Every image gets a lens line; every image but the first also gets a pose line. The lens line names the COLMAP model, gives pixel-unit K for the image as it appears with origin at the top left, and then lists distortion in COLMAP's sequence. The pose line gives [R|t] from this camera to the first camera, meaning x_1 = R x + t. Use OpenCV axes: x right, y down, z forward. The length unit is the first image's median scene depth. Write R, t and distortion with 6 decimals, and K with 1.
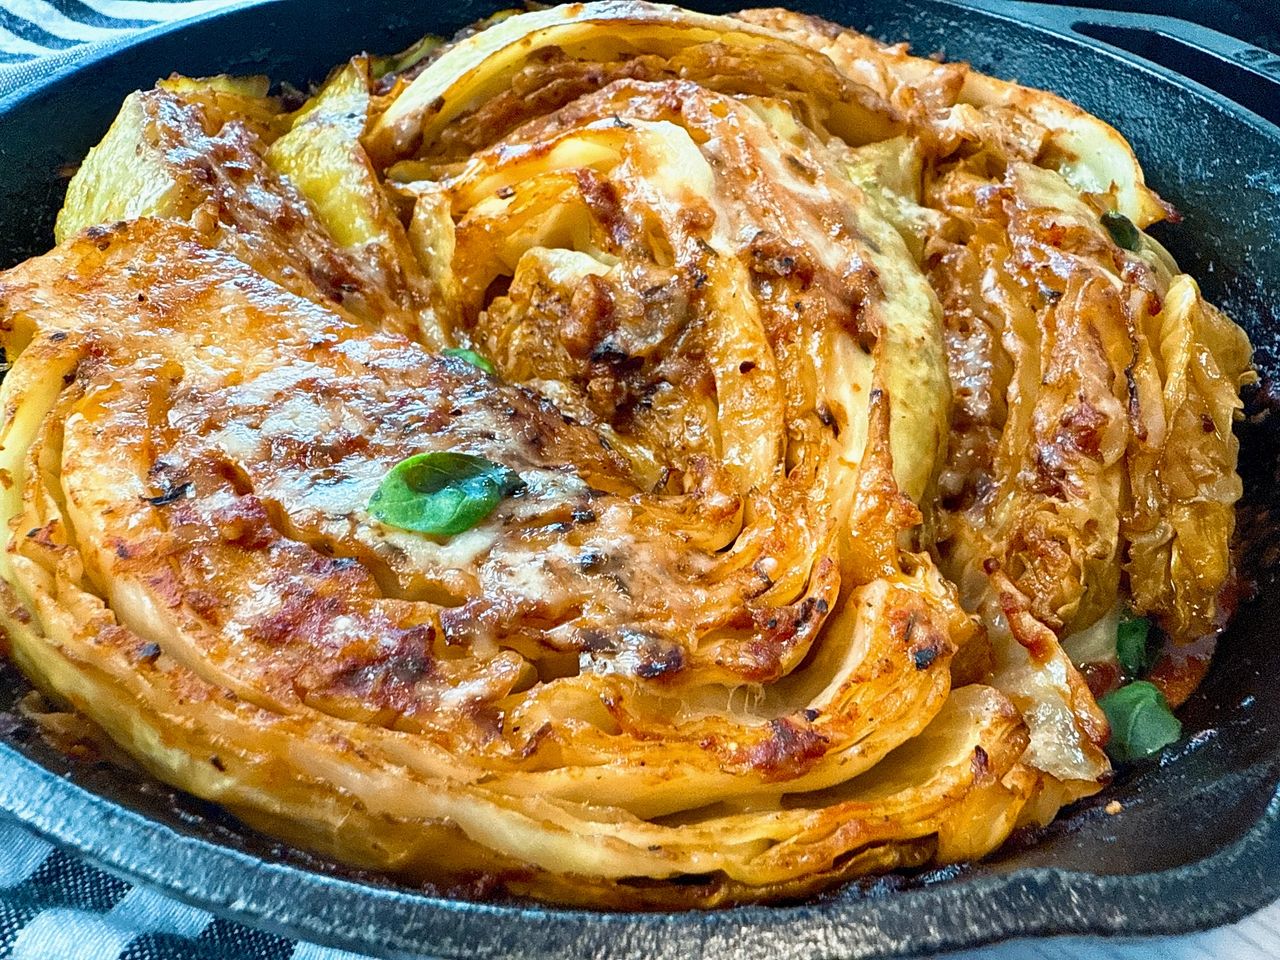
lens RADIAL K [[938.0, 0, 642.6], [0, 938.0, 486.2], [0, 0, 1]] dist [-0.002537, 0.001856]
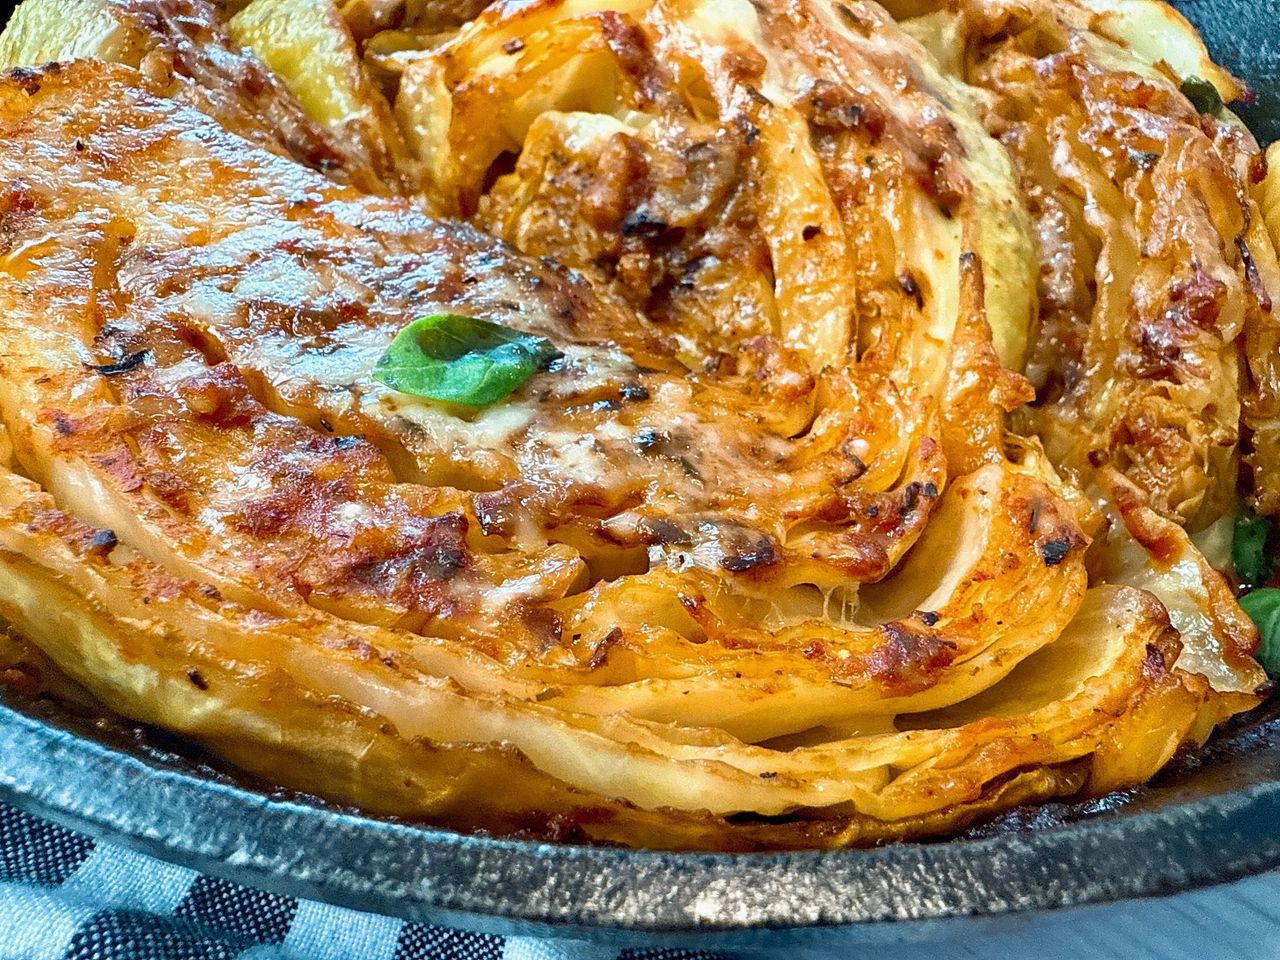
lens RADIAL K [[938.0, 0, 642.6], [0, 938.0, 486.2], [0, 0, 1]] dist [-0.002537, 0.001856]
pose [[0.998991, -0.013269, 0.042904, -0.088498], [0.012350, 0.999690, 0.021608, 0.091230], [-0.043177, -0.021056, 0.998846, 0.164441]]
